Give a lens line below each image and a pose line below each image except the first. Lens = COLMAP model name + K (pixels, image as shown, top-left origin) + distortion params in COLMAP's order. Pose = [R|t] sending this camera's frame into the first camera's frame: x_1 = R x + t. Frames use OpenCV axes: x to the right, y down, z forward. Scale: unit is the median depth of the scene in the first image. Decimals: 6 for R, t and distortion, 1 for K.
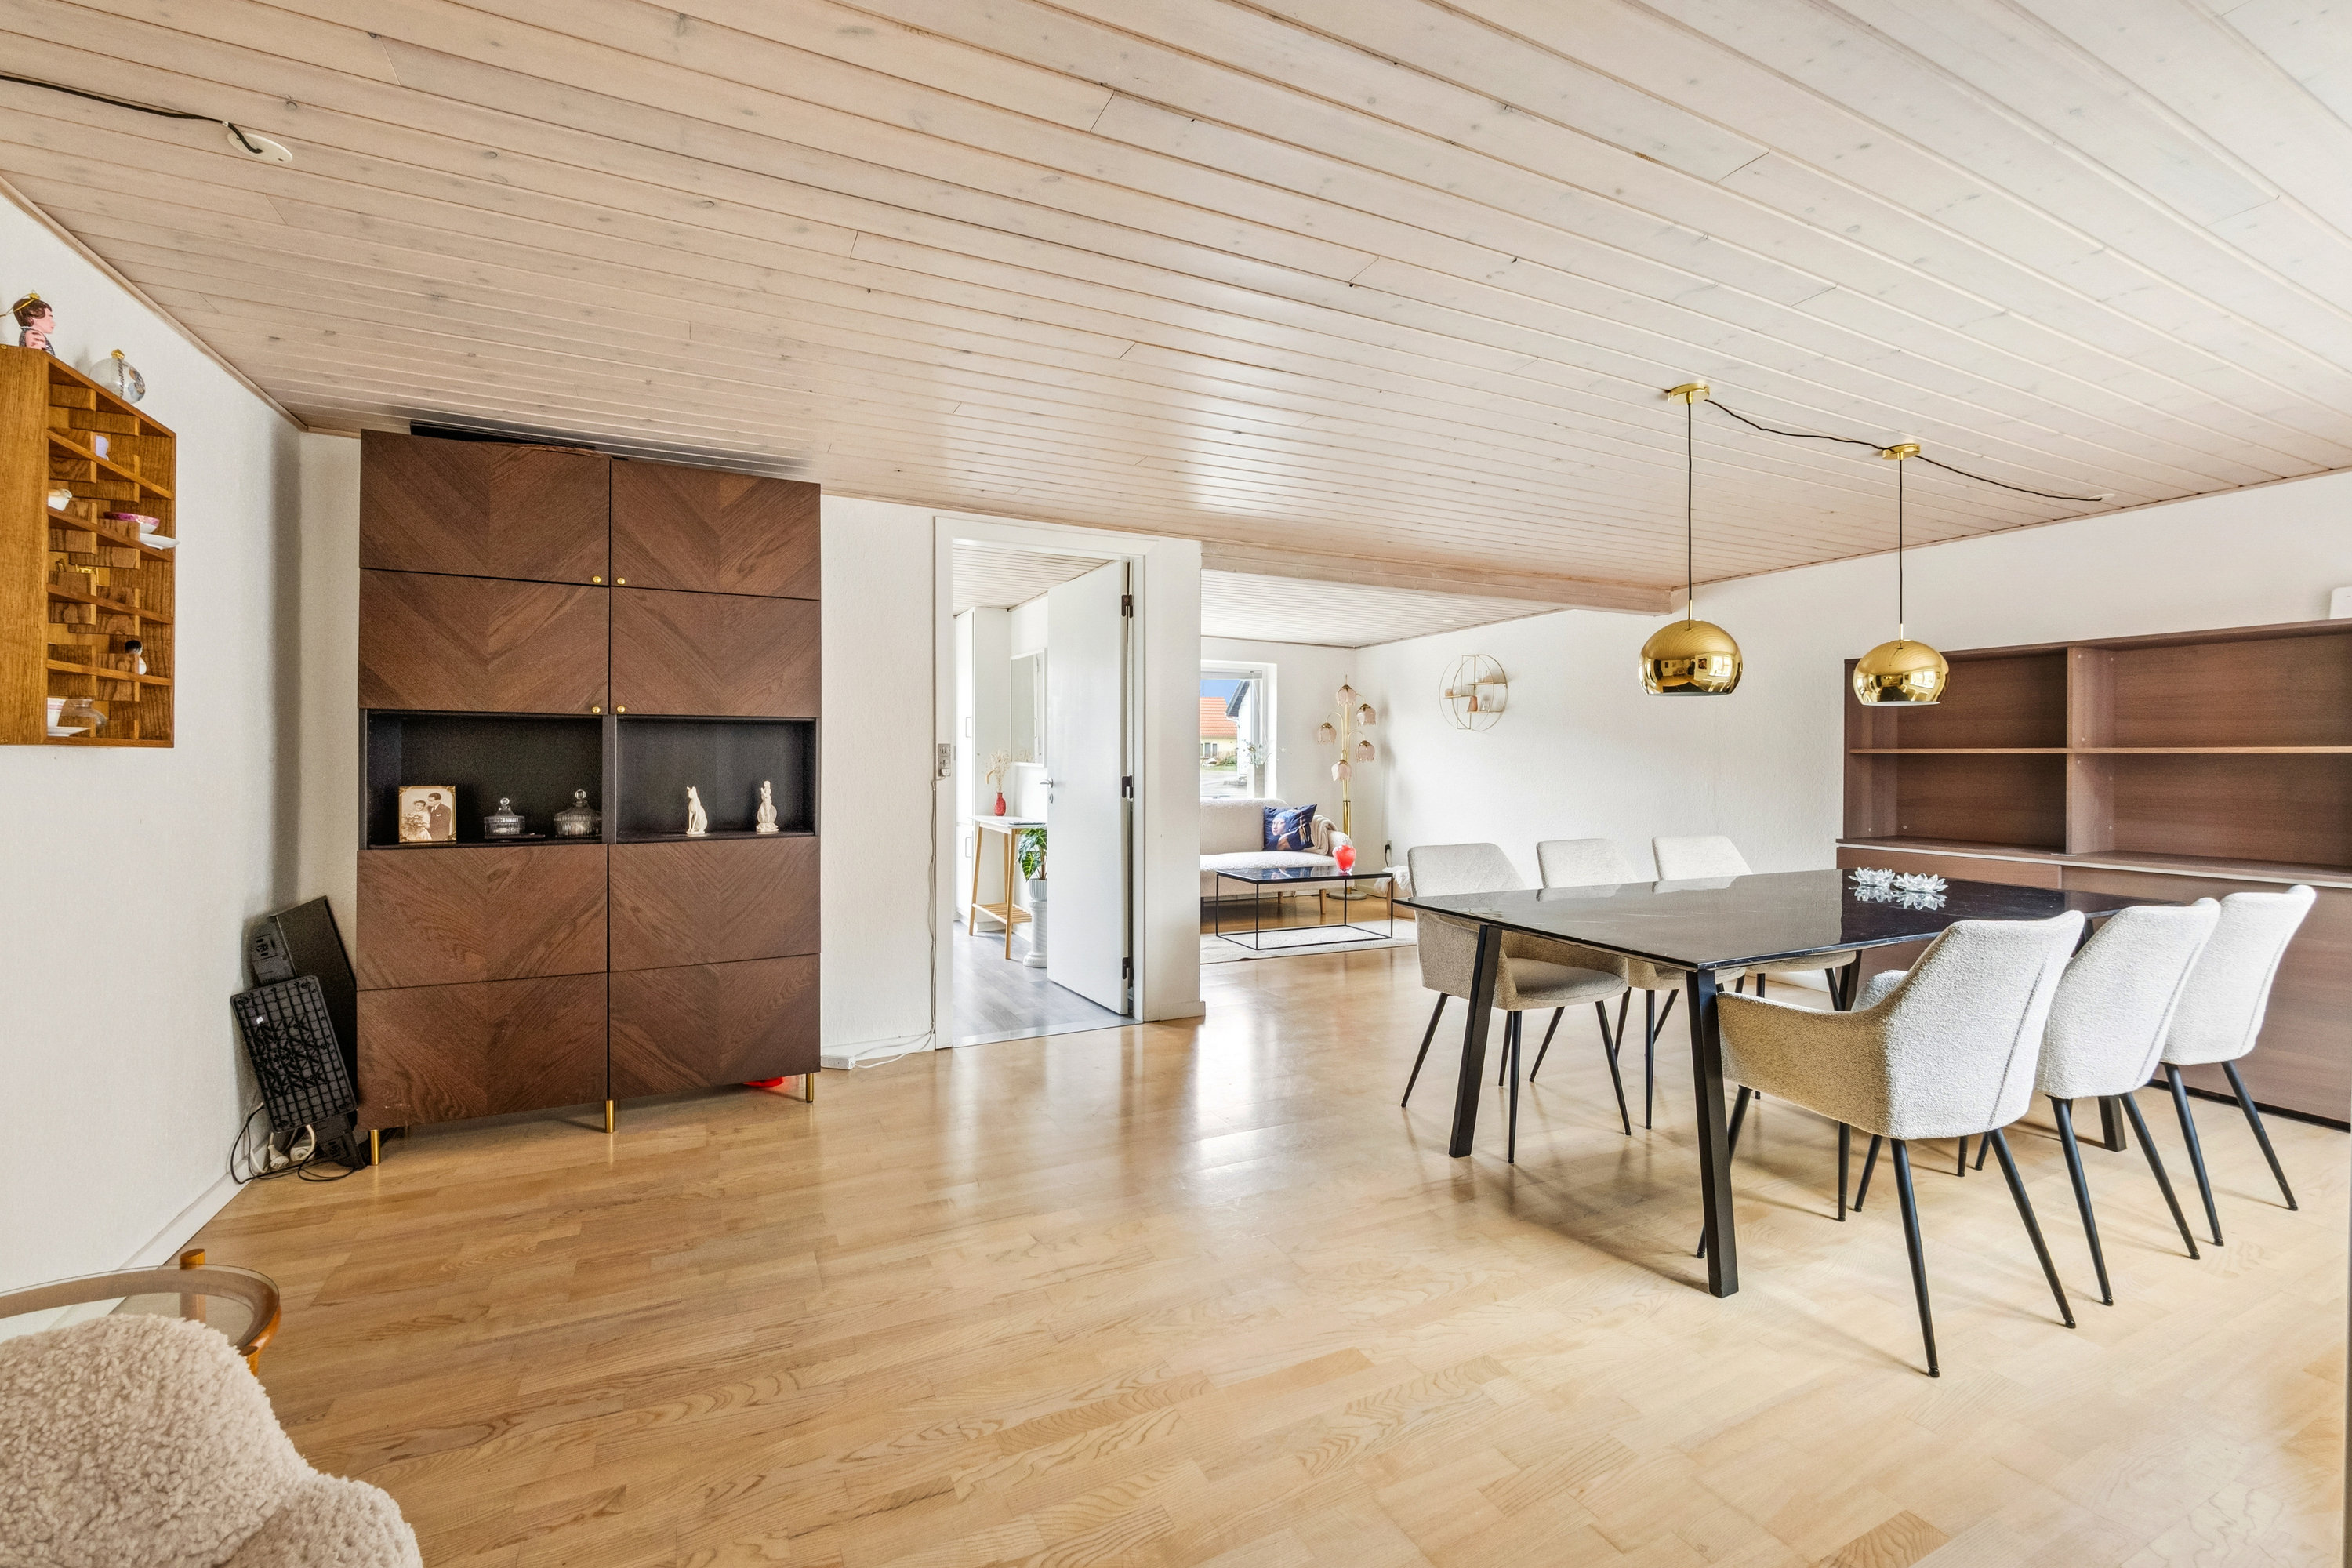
lens RADIAL K [[992.9, 0, 1178.7], [0, 992.9, 755.9], [0, 0, 1]] dist [-0.010869, -0.000951]
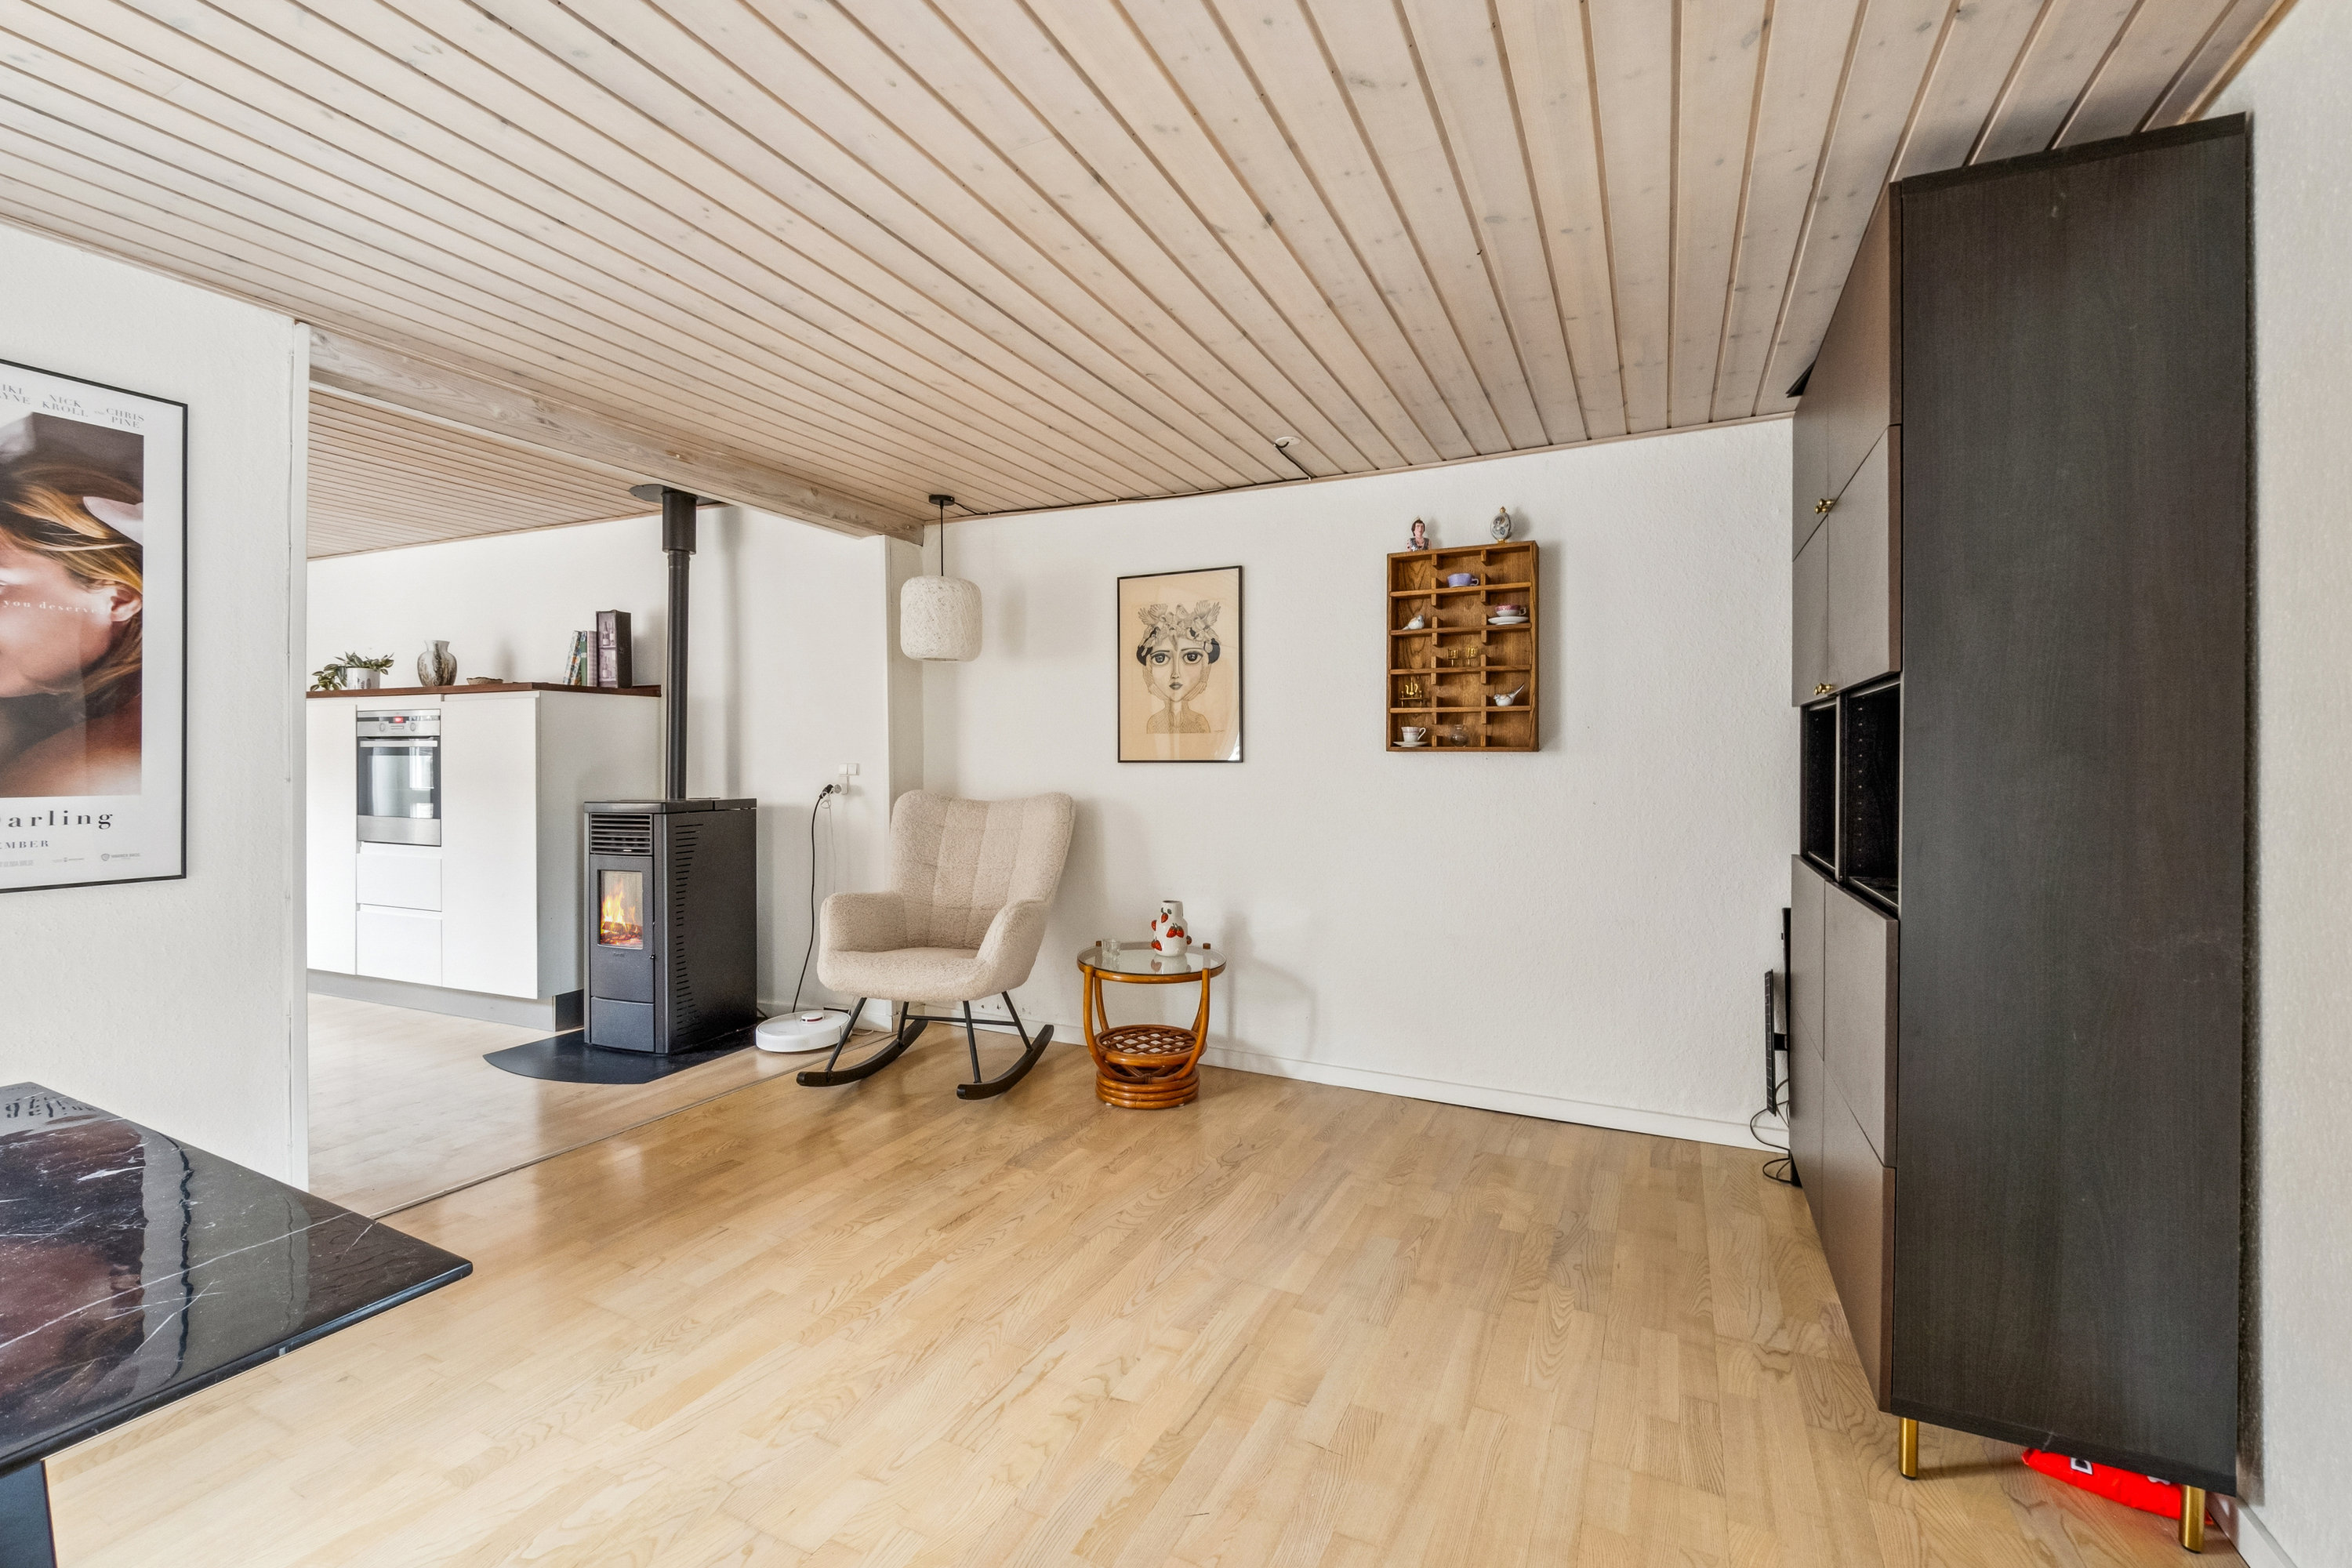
lens RADIAL K [[992.9, 0, 1178.7], [0, 992.9, 755.9], [0, 0, 1]] dist [-0.010869, -0.000951]
pose [[-0.794260, -0.006815, -0.607540, 0.205605], [-0.003092, 0.999969, -0.007176, 0.006064], [0.607570, -0.003821, -0.794257, 1.209994]]
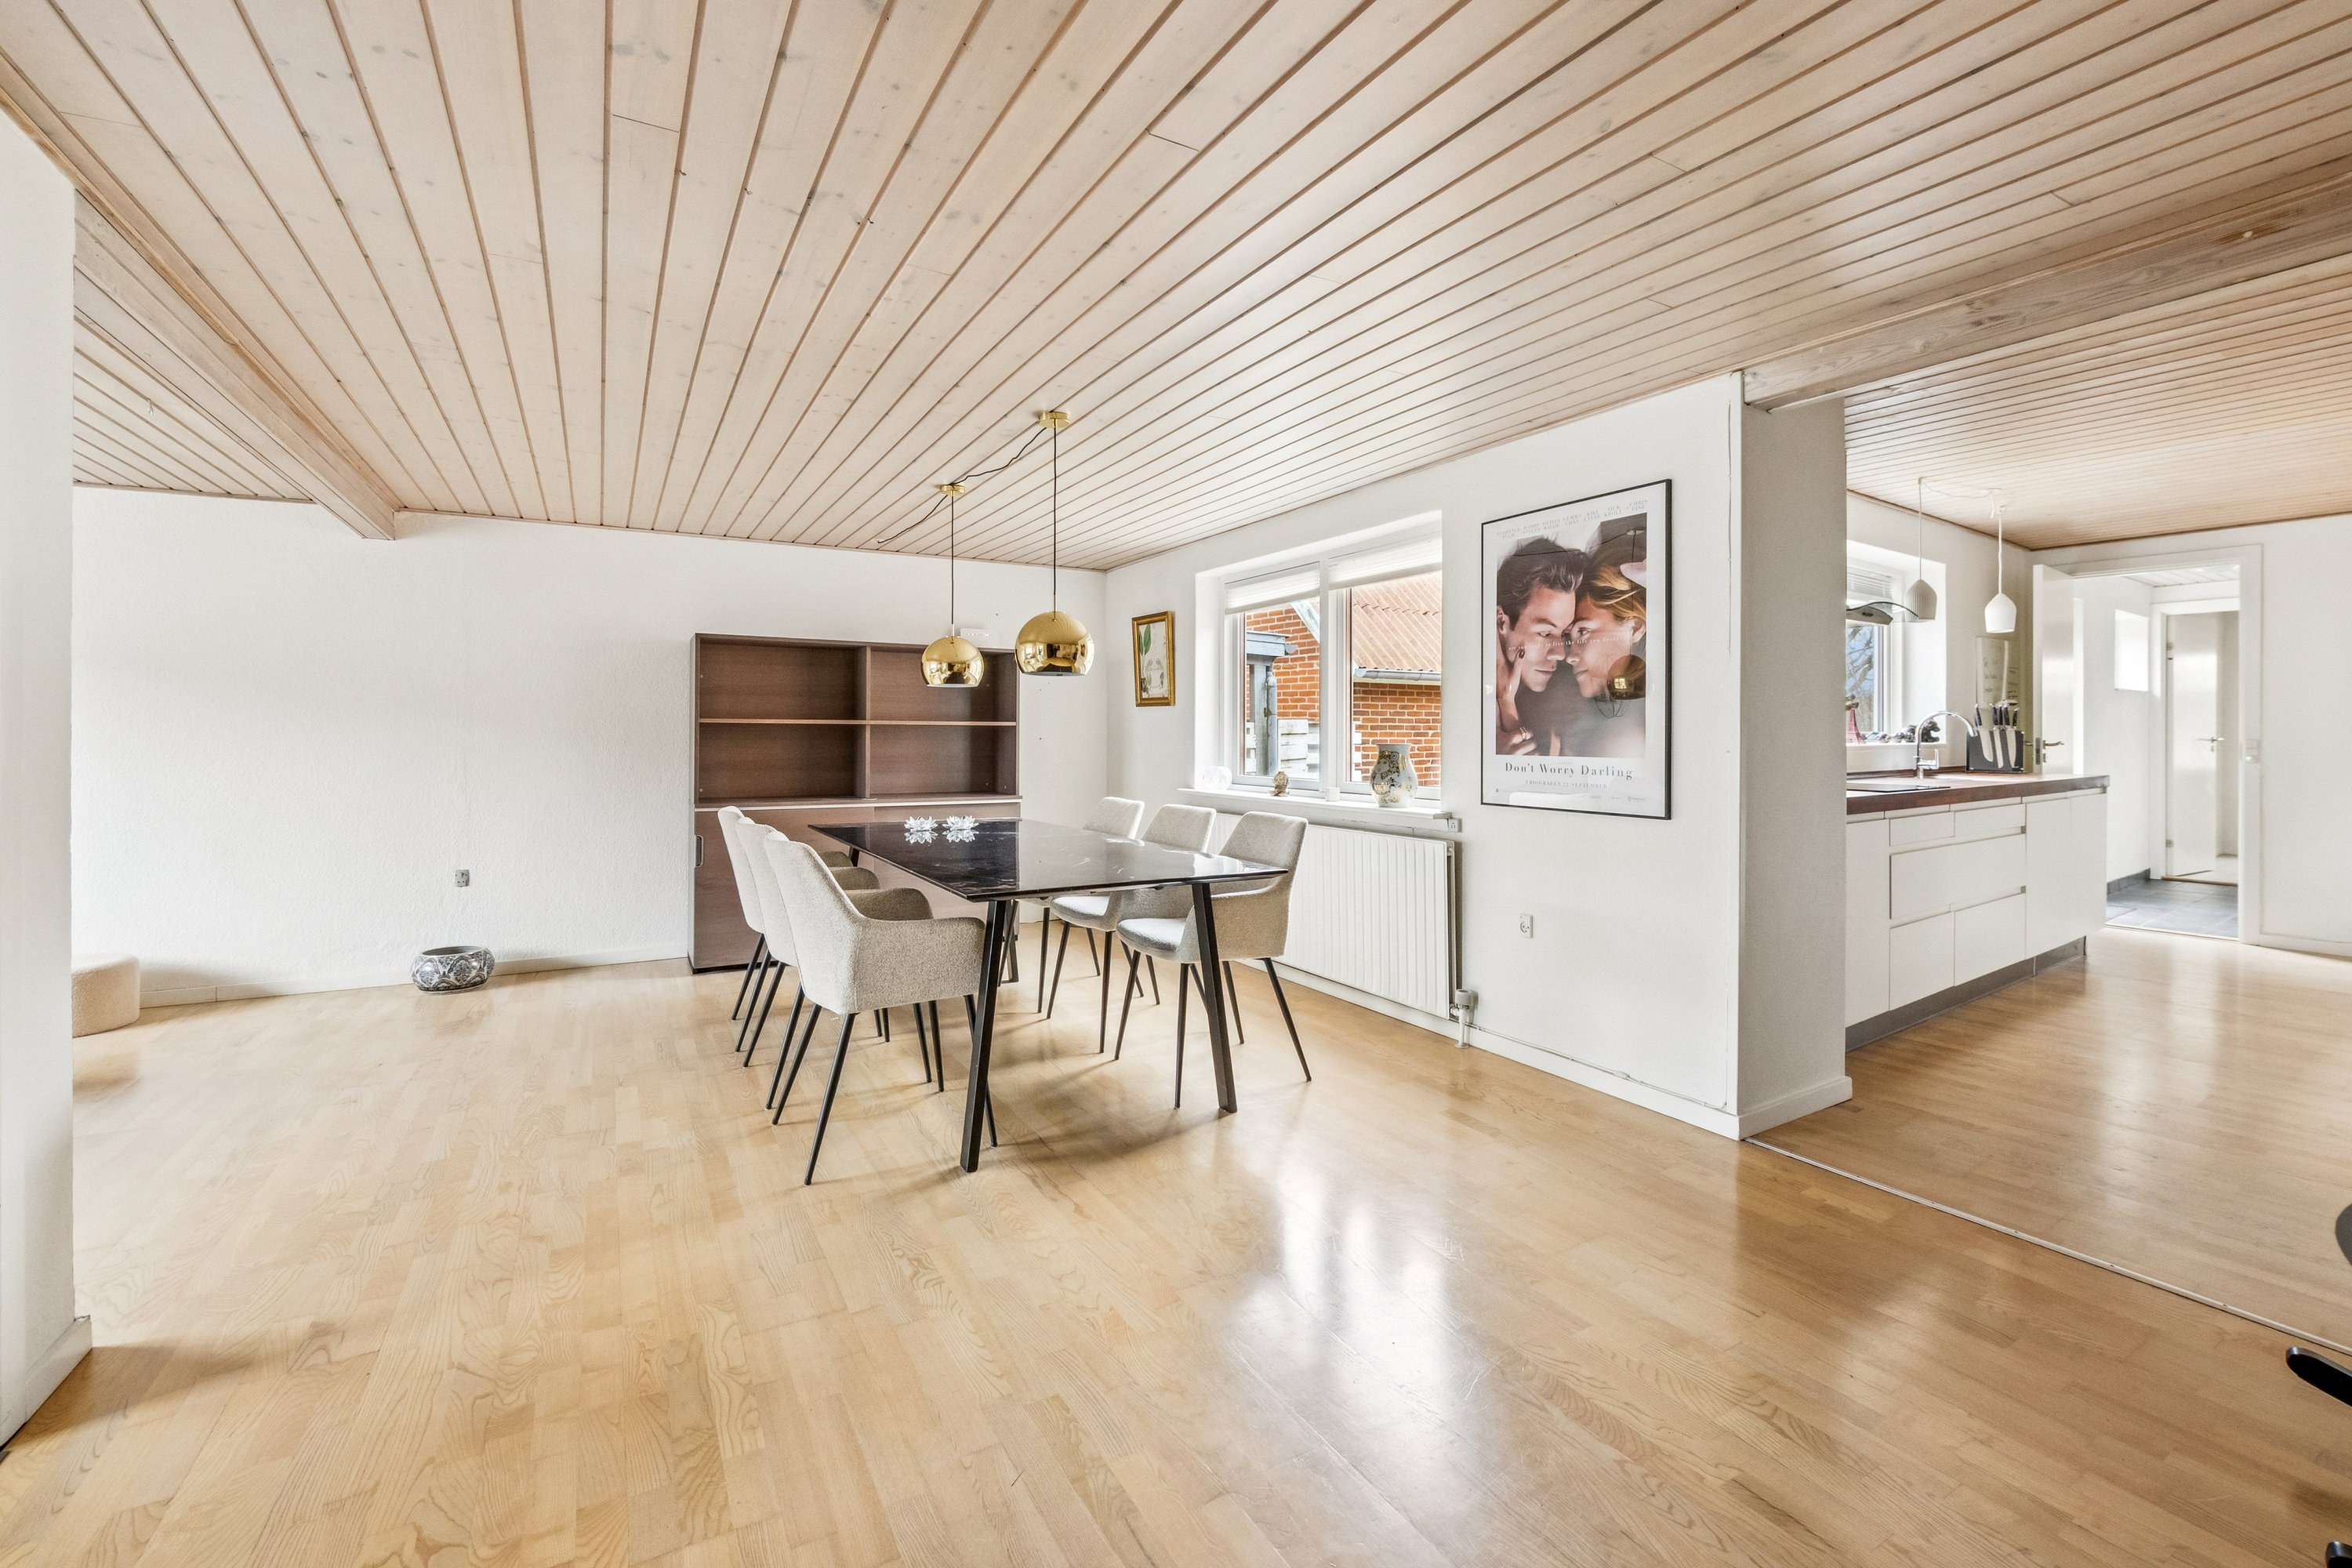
lens RADIAL K [[981.8, 0, 1163.7], [0, 981.8, 733.0], [0, 0, 1]] dist [-0.012515, -0.000068]
pose [[-0.060979, -0.005513, 0.998124, -0.564467], [-0.003558, 0.999980, 0.005305, 0.000699], [-0.998133, -0.003228, -0.060998, 0.798188]]
